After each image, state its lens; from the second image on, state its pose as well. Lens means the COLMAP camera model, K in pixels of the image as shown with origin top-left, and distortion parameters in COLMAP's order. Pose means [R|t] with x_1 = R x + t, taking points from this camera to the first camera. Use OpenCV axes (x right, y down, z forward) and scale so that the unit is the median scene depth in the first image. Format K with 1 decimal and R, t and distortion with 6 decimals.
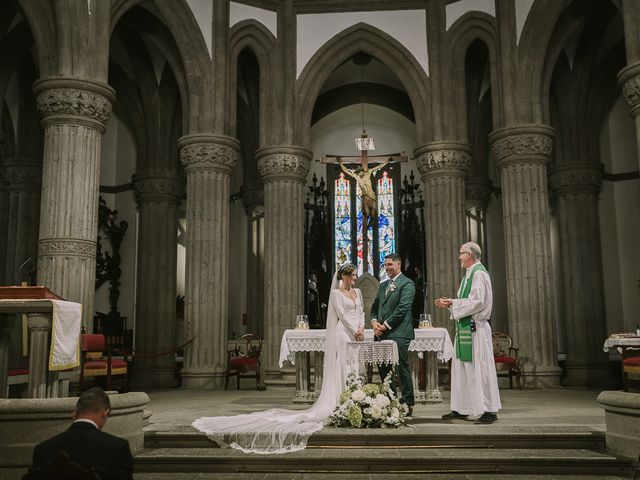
lens RADIAL K [[665.2, 0, 320.0], [0, 665.2, 240.0], [0, 0, 1]] dist [0.010245, 0.008846]
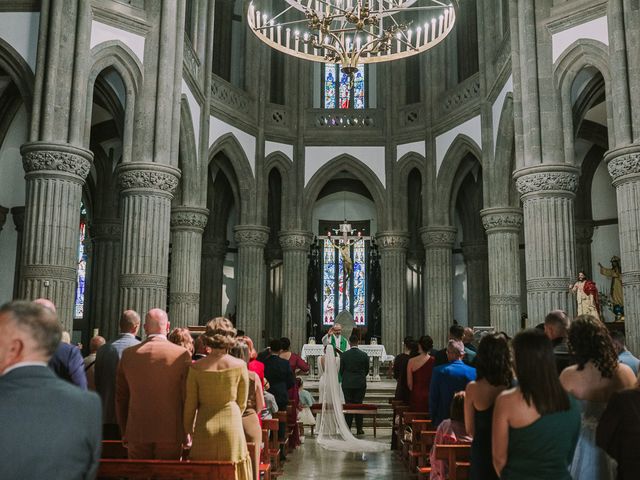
lens RADIAL K [[665.2, 0, 320.0], [0, 665.2, 240.0], [0, 0, 1]] dist [0.010245, 0.008846]
pose [[0.999239, 0.024053, 0.030720, -0.046615], [-0.023748, 0.999665, -0.010272, -0.103634], [-0.030957, 0.009535, 0.999475, -0.652996]]
